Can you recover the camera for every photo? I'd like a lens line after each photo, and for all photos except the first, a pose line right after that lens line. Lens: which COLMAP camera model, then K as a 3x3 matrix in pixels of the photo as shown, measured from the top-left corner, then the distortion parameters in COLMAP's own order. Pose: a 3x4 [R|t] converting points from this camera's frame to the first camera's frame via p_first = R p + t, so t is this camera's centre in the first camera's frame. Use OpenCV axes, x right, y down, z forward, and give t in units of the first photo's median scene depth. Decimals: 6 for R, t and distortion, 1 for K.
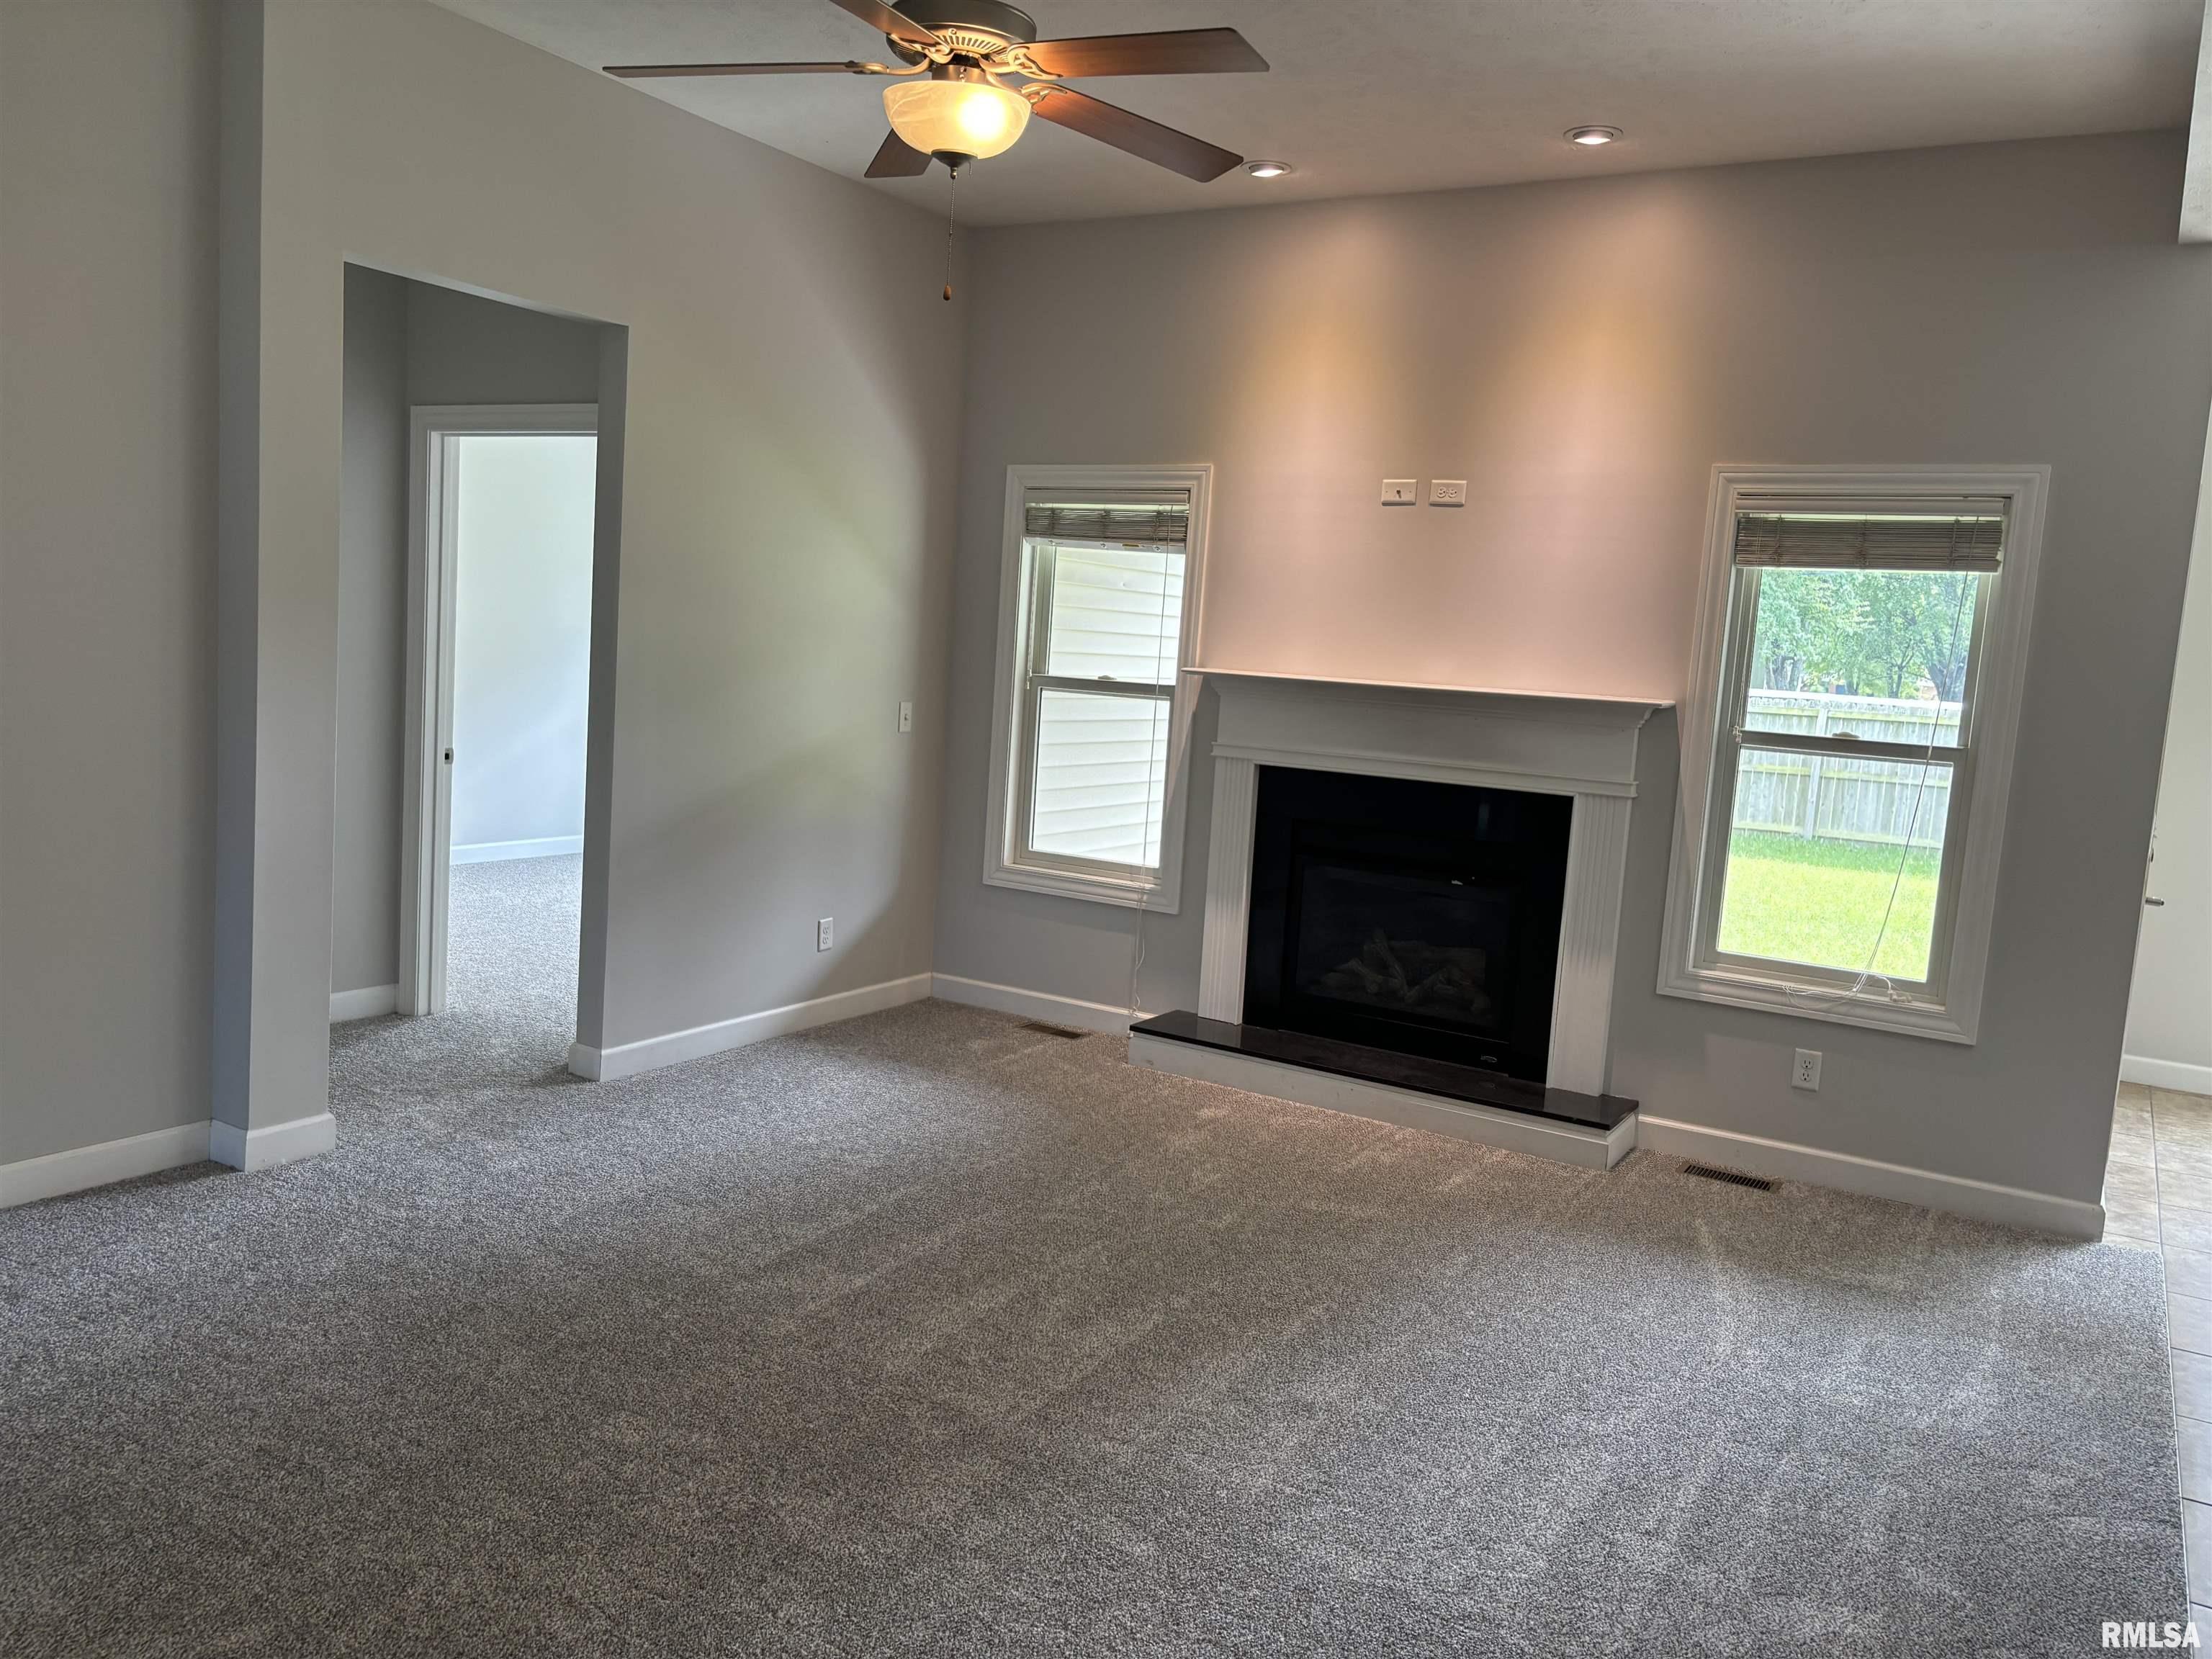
lens RADIAL K [[1682.7, 0, 1093.9], [0, 1682.7, 795.2], [0, 0, 1]] dist [0.003947, 0.110548]
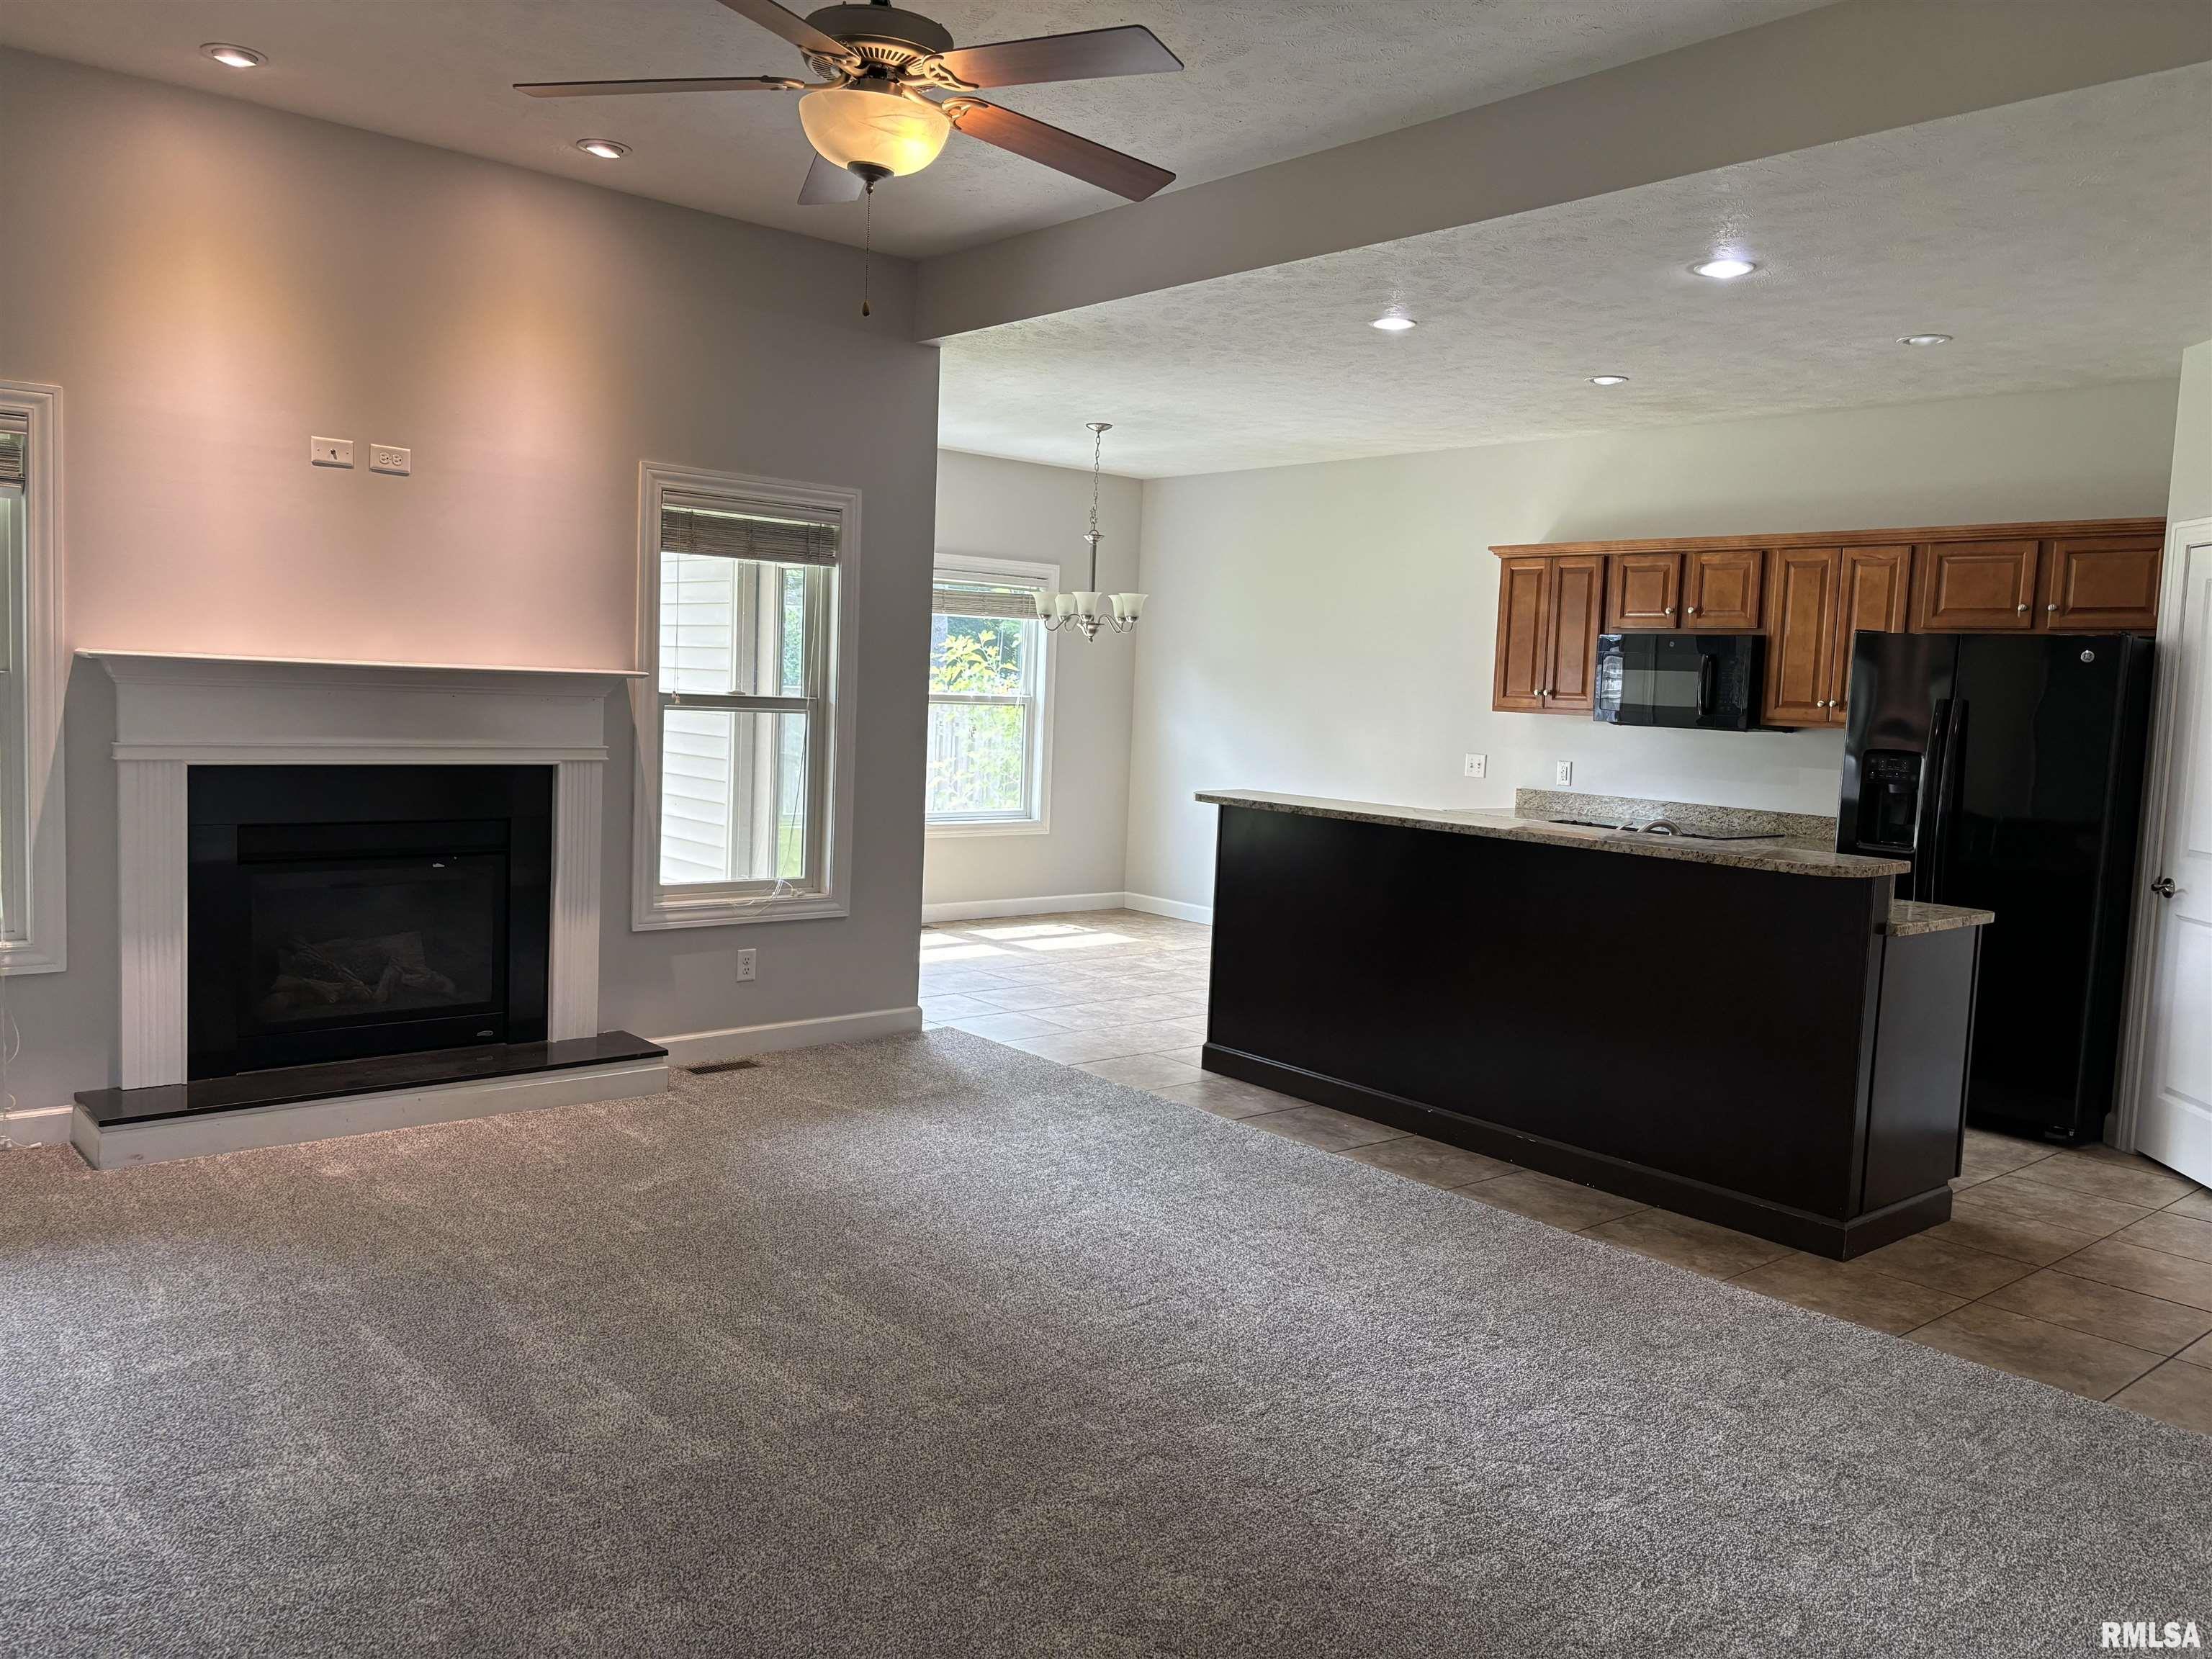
lens RADIAL K [[1682.7, 0, 1093.9], [0, 1682.7, 795.2], [0, 0, 1]] dist [0.003947, 0.110548]
pose [[0.315222, -0.118103, 0.941640, -0.631808], [0.070218, 0.992409, 0.100964, -0.065975], [-0.946417, 0.034294, 0.321122, 0.357105]]
